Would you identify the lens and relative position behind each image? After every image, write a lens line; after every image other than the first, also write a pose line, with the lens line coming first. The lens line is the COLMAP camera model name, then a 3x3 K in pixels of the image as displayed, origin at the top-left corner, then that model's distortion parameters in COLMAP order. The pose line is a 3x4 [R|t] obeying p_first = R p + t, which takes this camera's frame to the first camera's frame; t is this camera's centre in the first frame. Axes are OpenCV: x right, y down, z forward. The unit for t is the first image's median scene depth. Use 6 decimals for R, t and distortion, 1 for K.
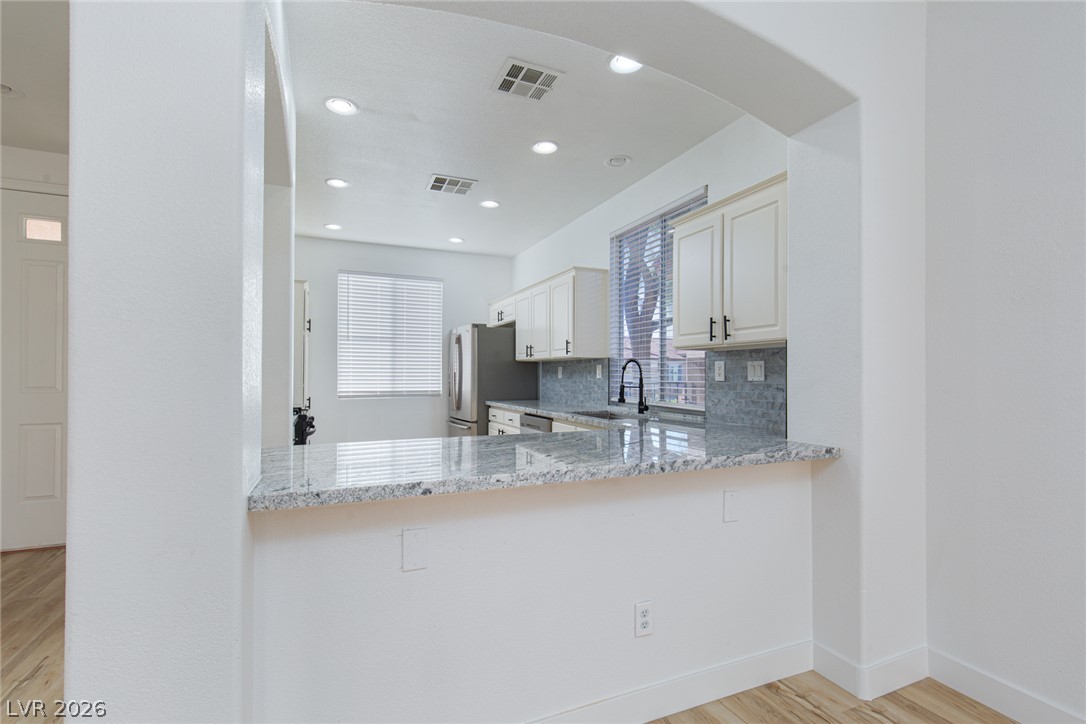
lens RADIAL K [[500.1, 0, 533.8], [0, 500.1, 369.2], [0, 0, 1]] dist [0.009853, 0.000116]
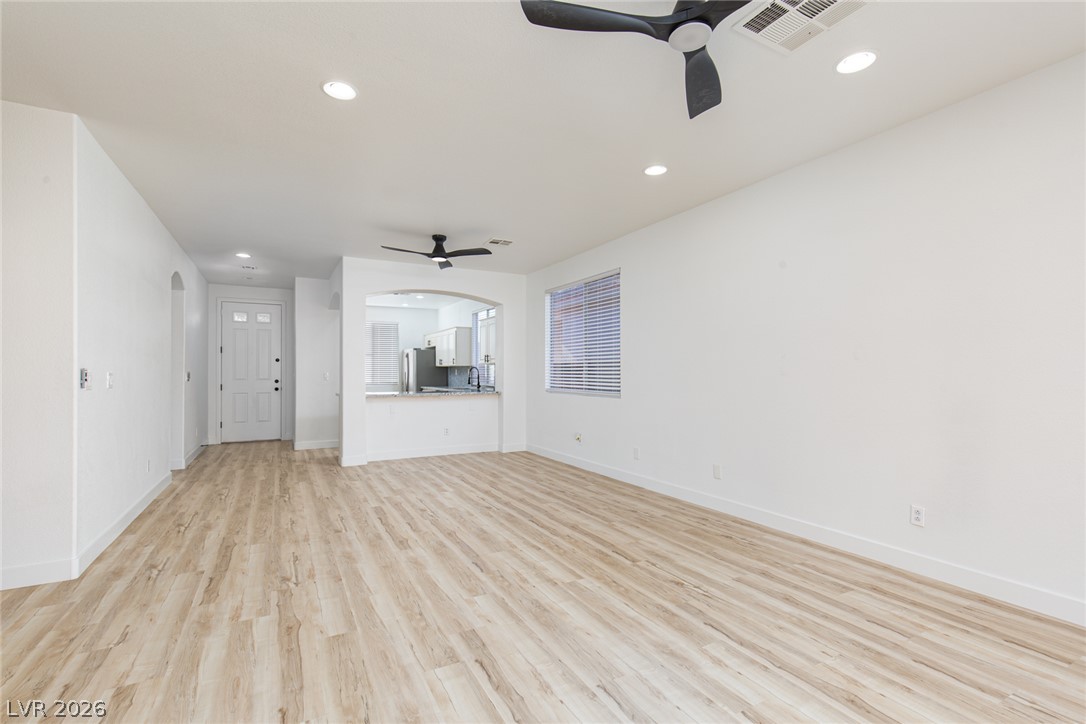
lens RADIAL K [[500.1, 0, 533.8], [0, 500.1, 369.2], [0, 0, 1]] dist [0.009853, 0.000116]
pose [[0.996496, 0.001738, 0.083625, 0.190785], [-0.001837, 0.999998, 0.001116, -0.008529], [-0.083623, -0.001266, 0.996497, -1.047897]]
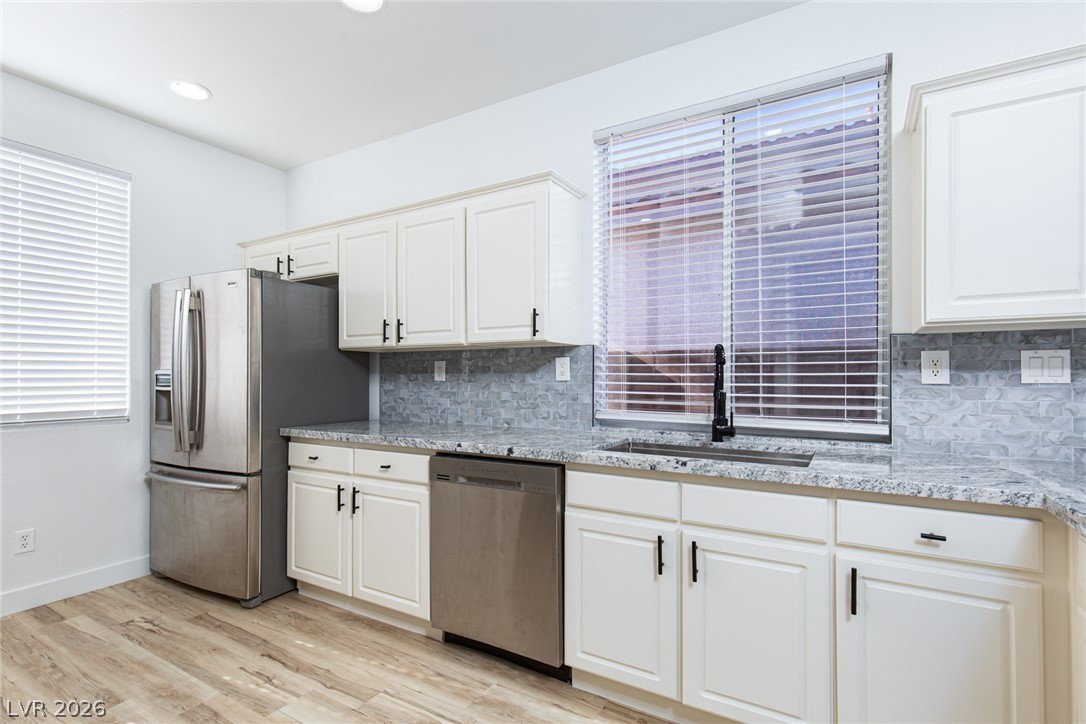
lens RADIAL K [[487.2, 0, 550.6], [0, 487.2, 369.5], [0, 0, 1]] dist [0.007326, -0.000182]
pose [[0.781291, 0.005983, 0.624138, -0.189711], [-0.004901, 0.999982, -0.003451, 0.006025], [-0.624148, -0.000362, 0.781306, 0.455029]]
